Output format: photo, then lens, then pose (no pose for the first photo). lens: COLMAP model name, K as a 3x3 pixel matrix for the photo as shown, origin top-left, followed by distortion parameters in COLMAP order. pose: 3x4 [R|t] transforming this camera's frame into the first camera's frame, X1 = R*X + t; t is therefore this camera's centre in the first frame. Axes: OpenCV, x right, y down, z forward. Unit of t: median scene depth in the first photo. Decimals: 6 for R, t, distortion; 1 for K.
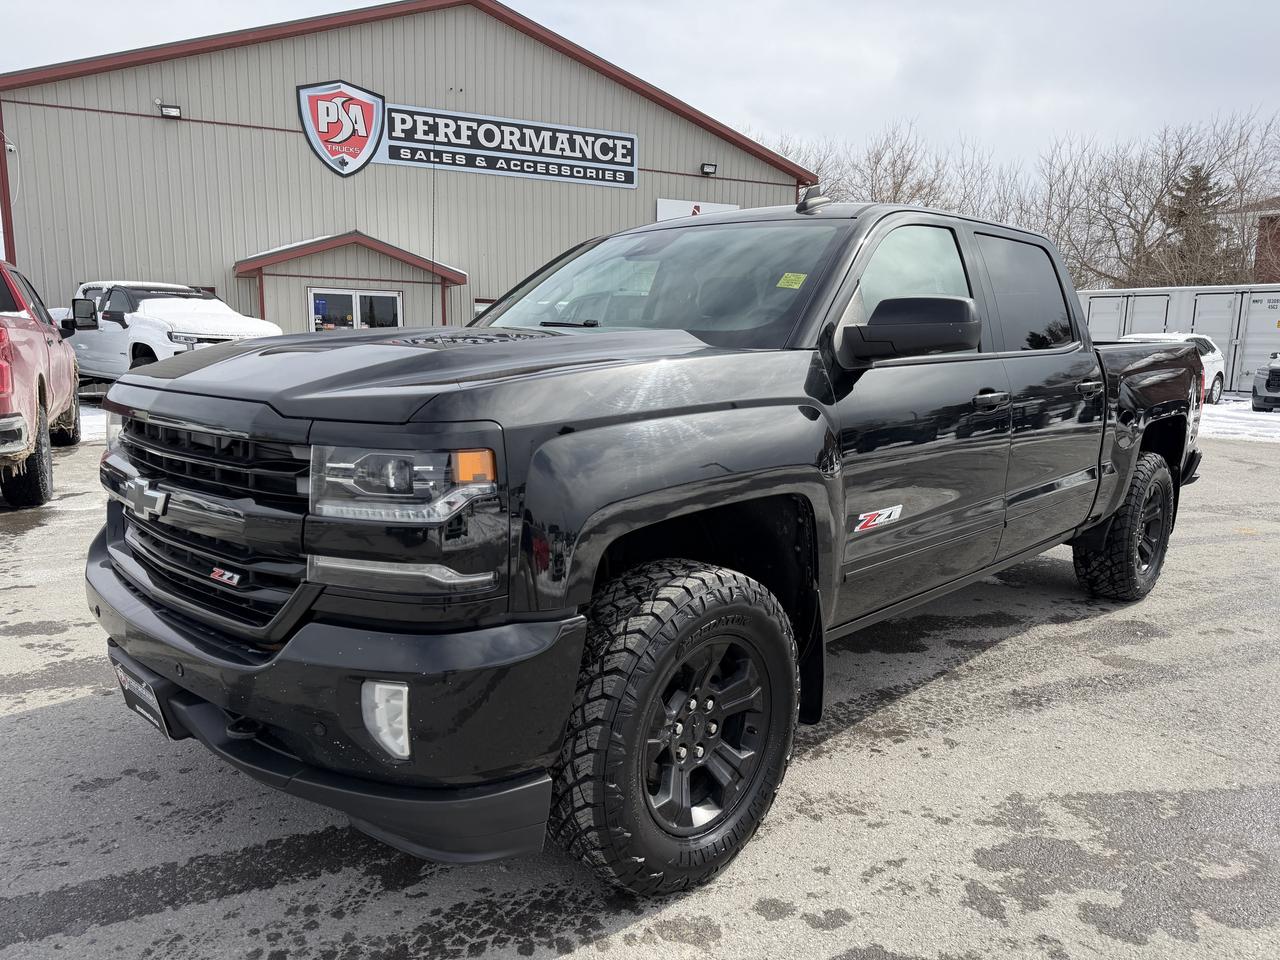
lens RADIAL K [[896.6, 0, 646.5], [0, 896.6, 493.9], [0, 0, 1]] dist [0.041123, -0.050666]
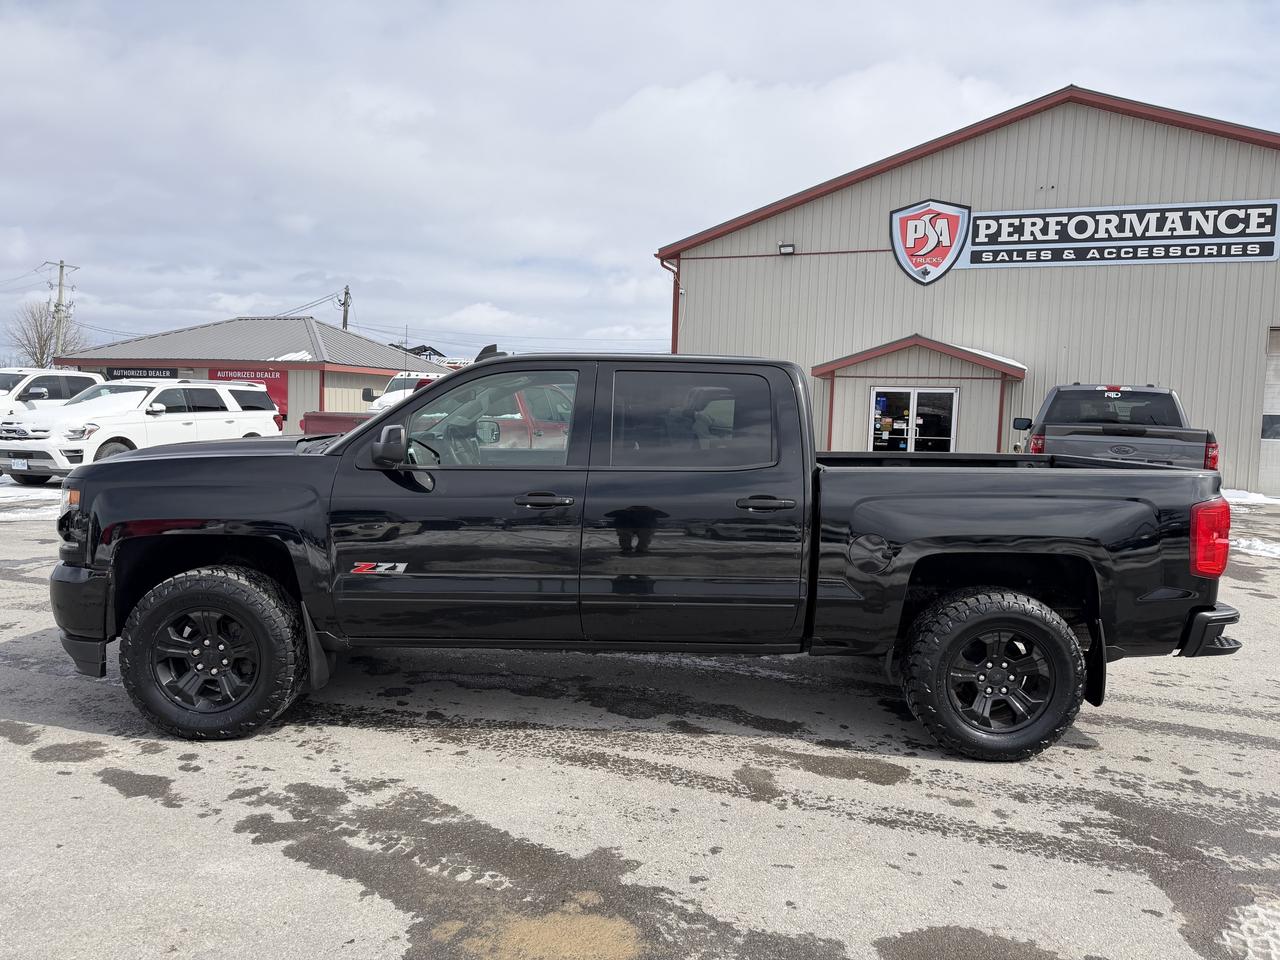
lens RADIAL K [[896.6, 0, 645.5], [0, 896.6, 490.2], [0, 0, 1]] dist [0.041123, -0.050666]
pose [[0.696213, 0.068108, -0.714597, 1.108111], [-0.139064, 0.989427, -0.041185, -0.069823], [0.704236, 0.128048, 0.698323, 0.162811]]
